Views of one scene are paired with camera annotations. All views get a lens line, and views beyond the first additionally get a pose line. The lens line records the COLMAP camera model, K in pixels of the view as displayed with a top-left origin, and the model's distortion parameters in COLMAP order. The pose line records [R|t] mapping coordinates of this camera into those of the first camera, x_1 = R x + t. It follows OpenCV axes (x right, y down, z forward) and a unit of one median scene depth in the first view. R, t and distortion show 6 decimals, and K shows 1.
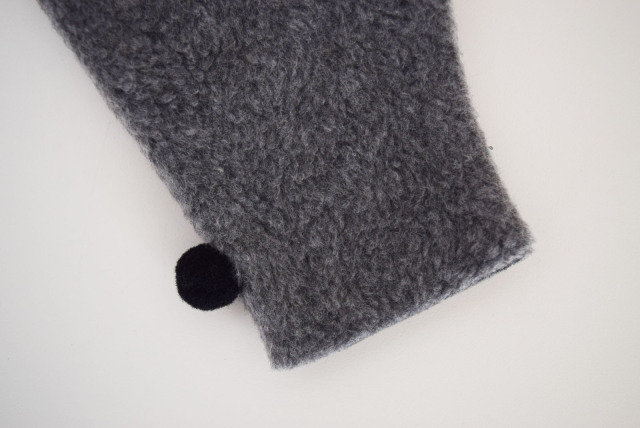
lens RADIAL K [[788.8, 0, 321.0], [0, 788.8, 214.4], [0, 0, 1]] dist [-0.095240, 0.000000]
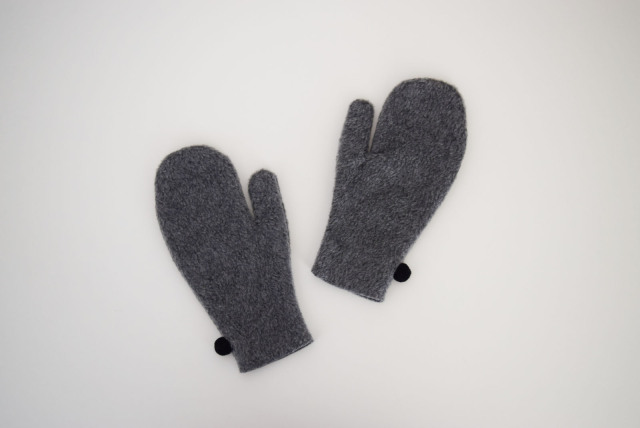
lens RADIAL K [[788.8, 0, 319.3], [0, 788.8, 214.0], [0, 0, 1]] dist [-0.095240, 0.000000]
pose [[0.999154, 0.028825, -0.029339, 0.386522], [-0.030627, 0.997546, -0.062960, -0.313285], [0.027452, 0.063805, 0.997585, -2.622855]]
